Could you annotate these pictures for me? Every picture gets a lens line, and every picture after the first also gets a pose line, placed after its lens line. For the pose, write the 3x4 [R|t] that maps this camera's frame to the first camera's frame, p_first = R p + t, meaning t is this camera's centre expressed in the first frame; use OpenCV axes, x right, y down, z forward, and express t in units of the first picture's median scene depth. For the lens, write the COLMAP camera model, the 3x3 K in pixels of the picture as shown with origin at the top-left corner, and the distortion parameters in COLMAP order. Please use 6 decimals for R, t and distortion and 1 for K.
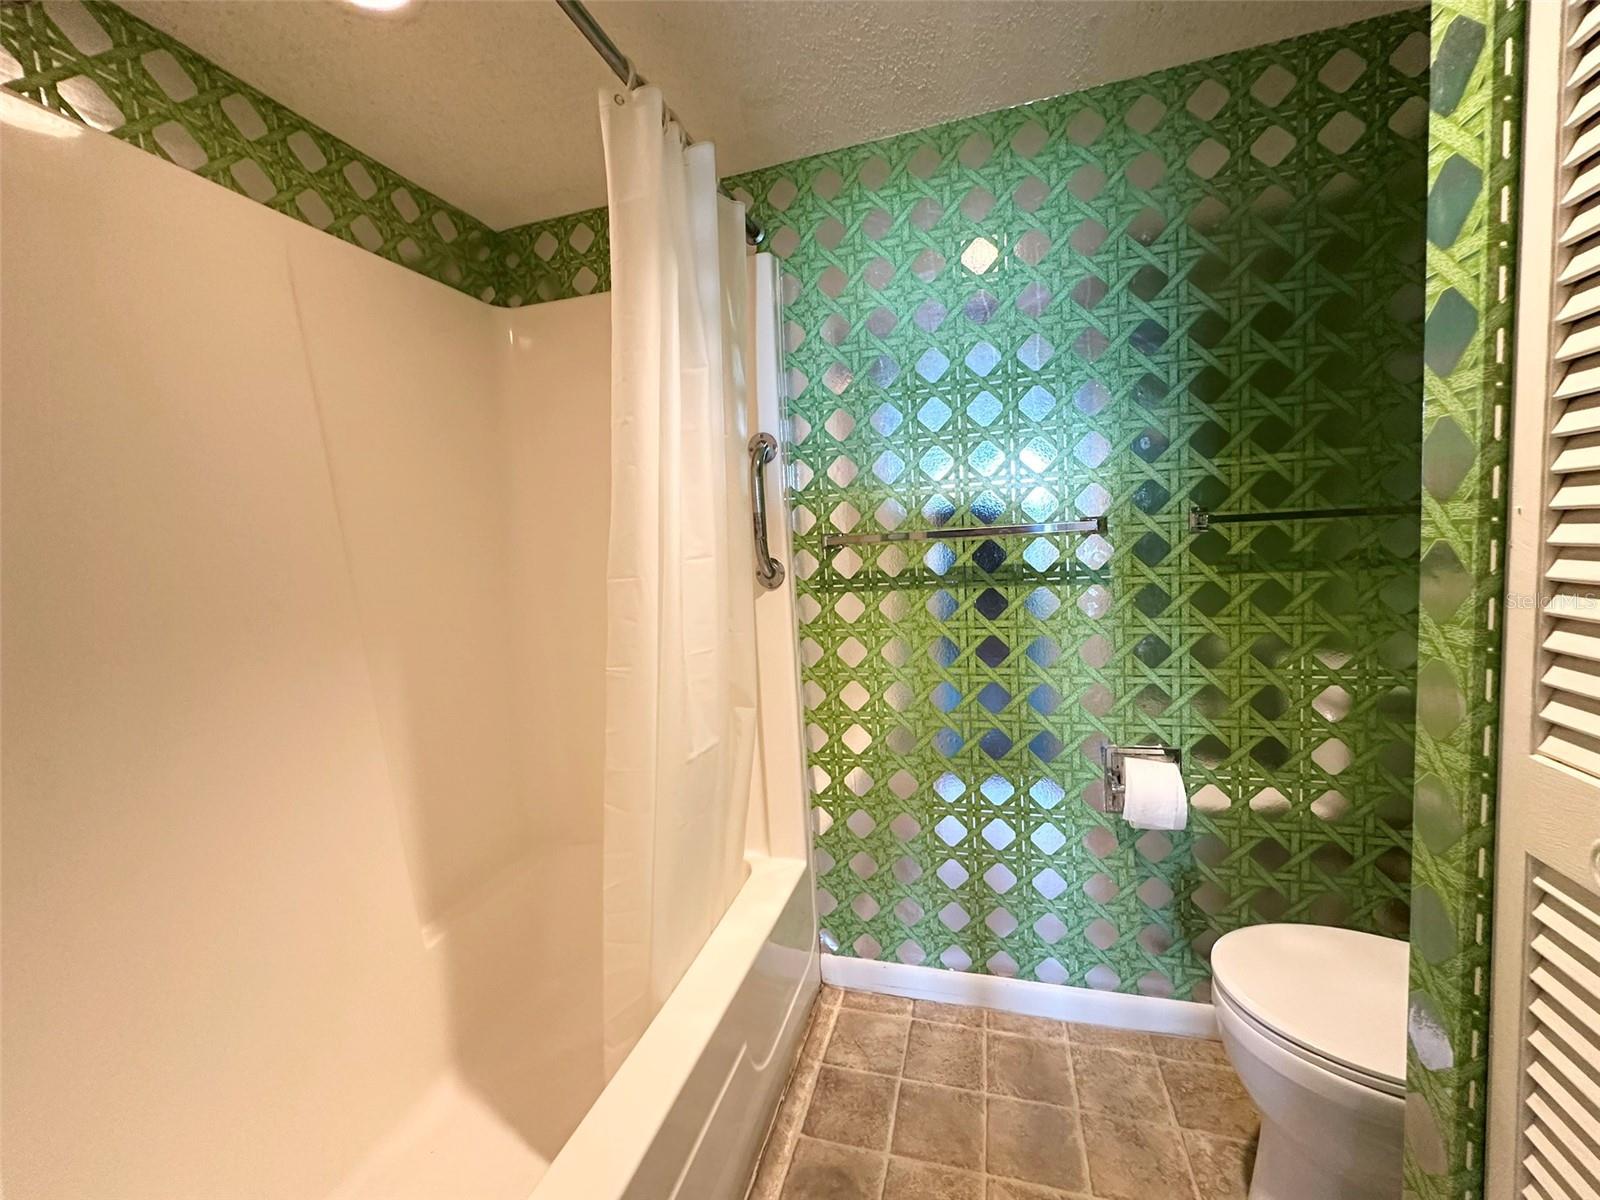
lens RADIAL K [[639.1, 0, 796.4], [0, 639.1, 606.0], [0, 0, 1]] dist [-0.005942, 0.001555]
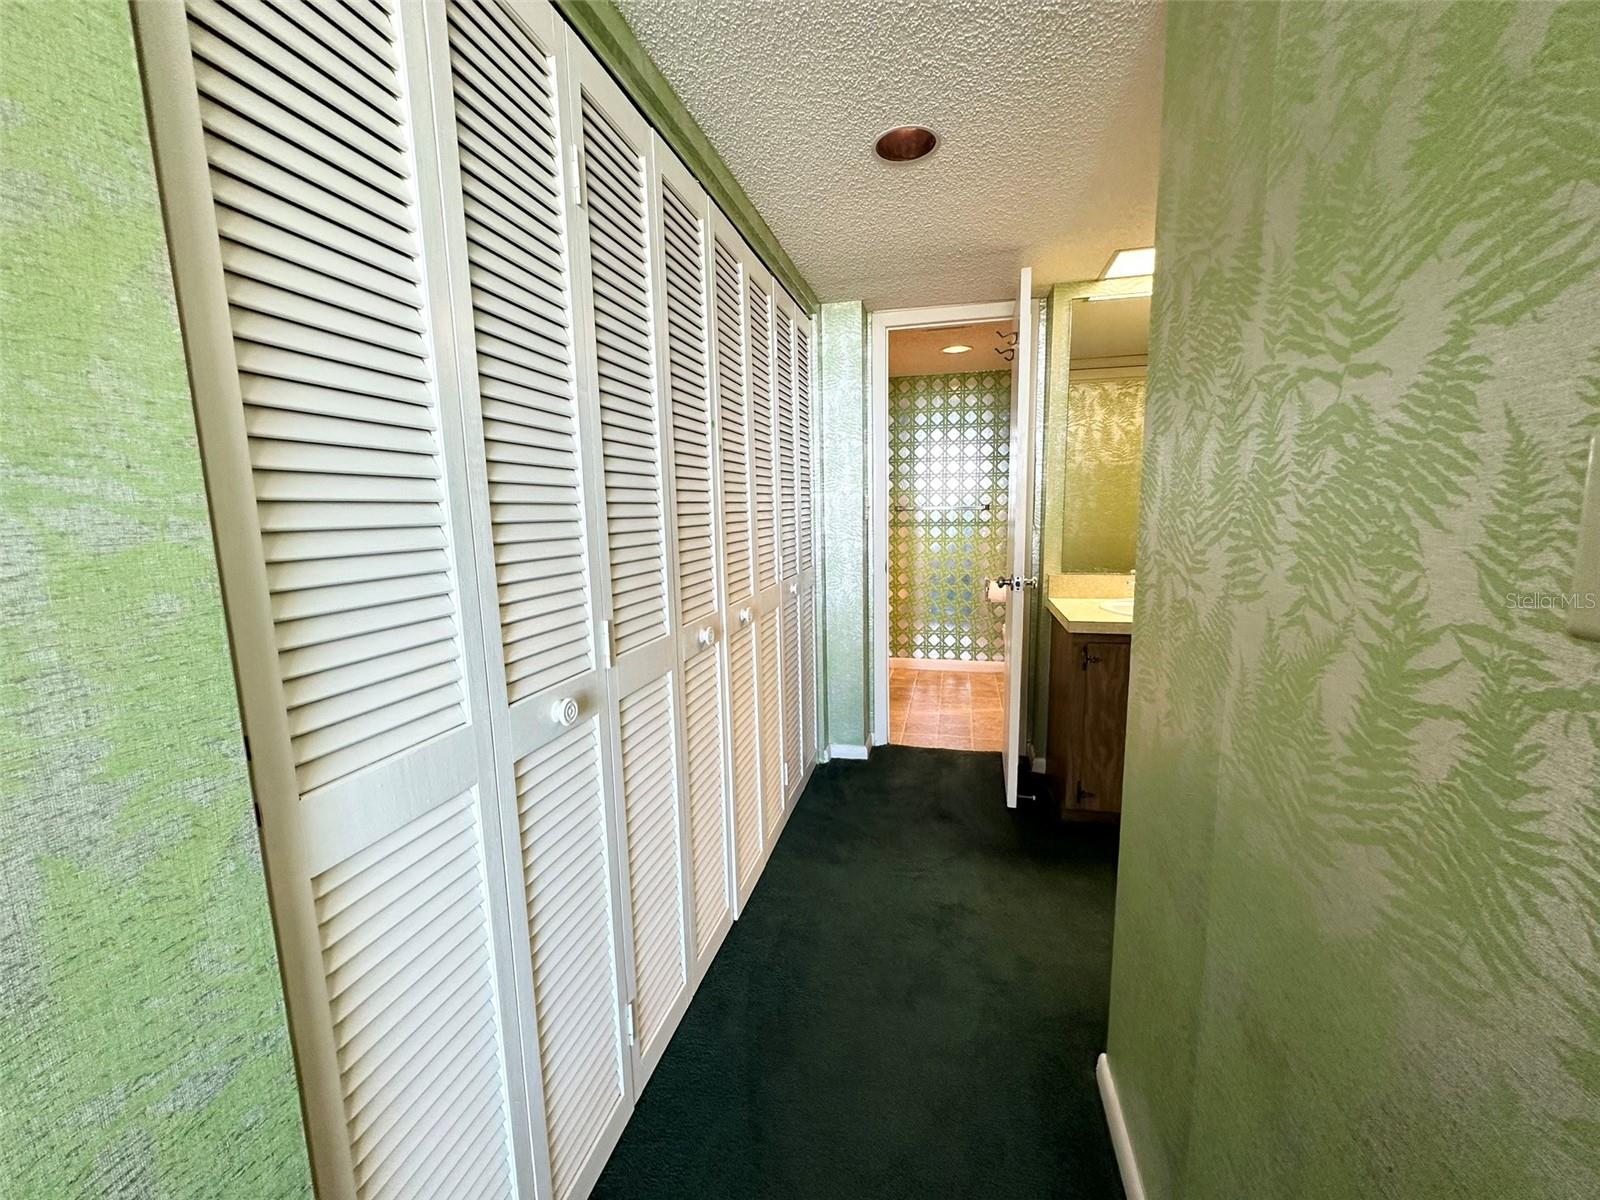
lens RADIAL K [[639.1, 0, 799.7], [0, 639.1, 602.8], [0, 0, 1]] dist [-0.005942, 0.001555]
pose [[0.997696, 0.034981, 0.058133, -0.531097], [-0.037871, 0.998062, 0.049385, 0.193531], [-0.056293, -0.051473, 0.997087, -1.832624]]
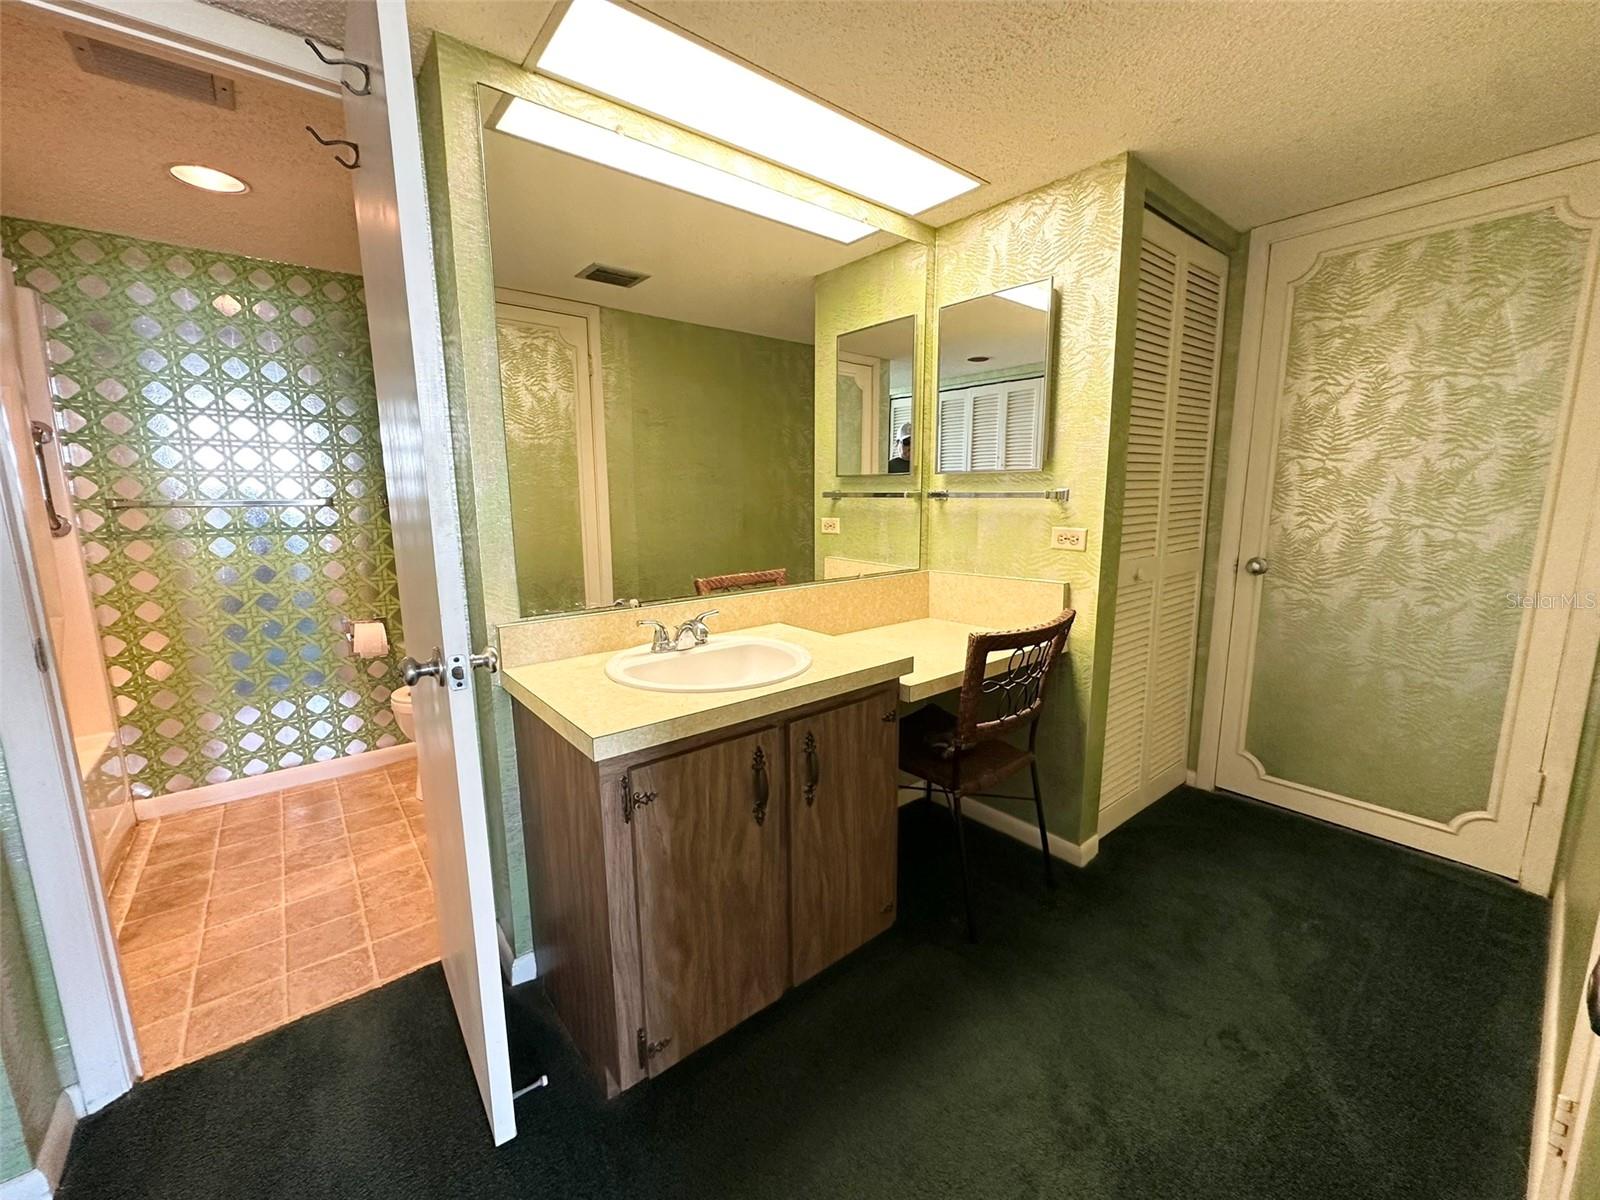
lens RADIAL K [[639.1, 0, 799.9], [0, 639.1, 595.8], [0, 0, 1]] dist [-0.005942, 0.001555]
pose [[0.559054, -0.073025, 0.825909, -0.275291], [0.057373, 0.997133, 0.049328, 0.118011], [-0.827144, 0.019808, 0.561641, -1.038204]]
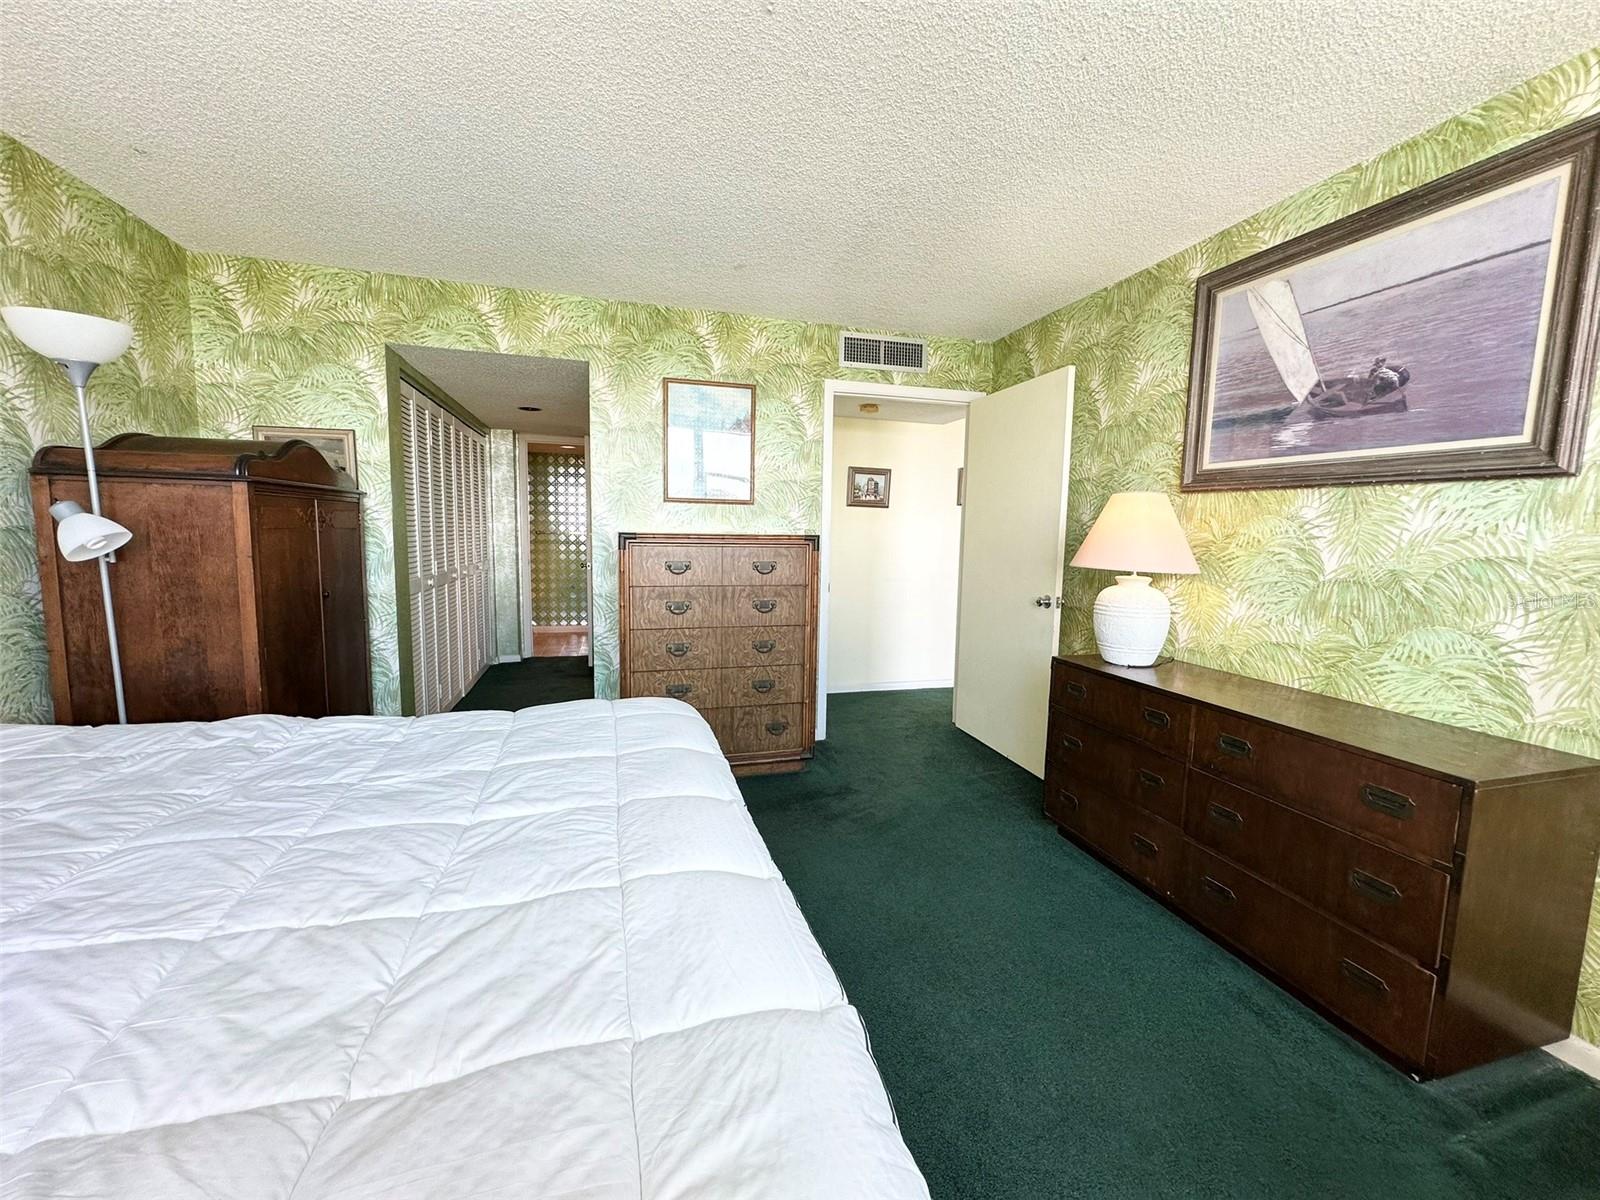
lens RADIAL K [[639.1, 0, 798.6], [0, 639.1, 598.6], [0, 0, 1]] dist [-0.005942, 0.001555]
pose [[0.838023, 0.024404, 0.545089, -0.857136], [-0.021050, 0.999702, -0.012396, 0.389808], [-0.545229, -0.001086, 0.838287, -3.838954]]
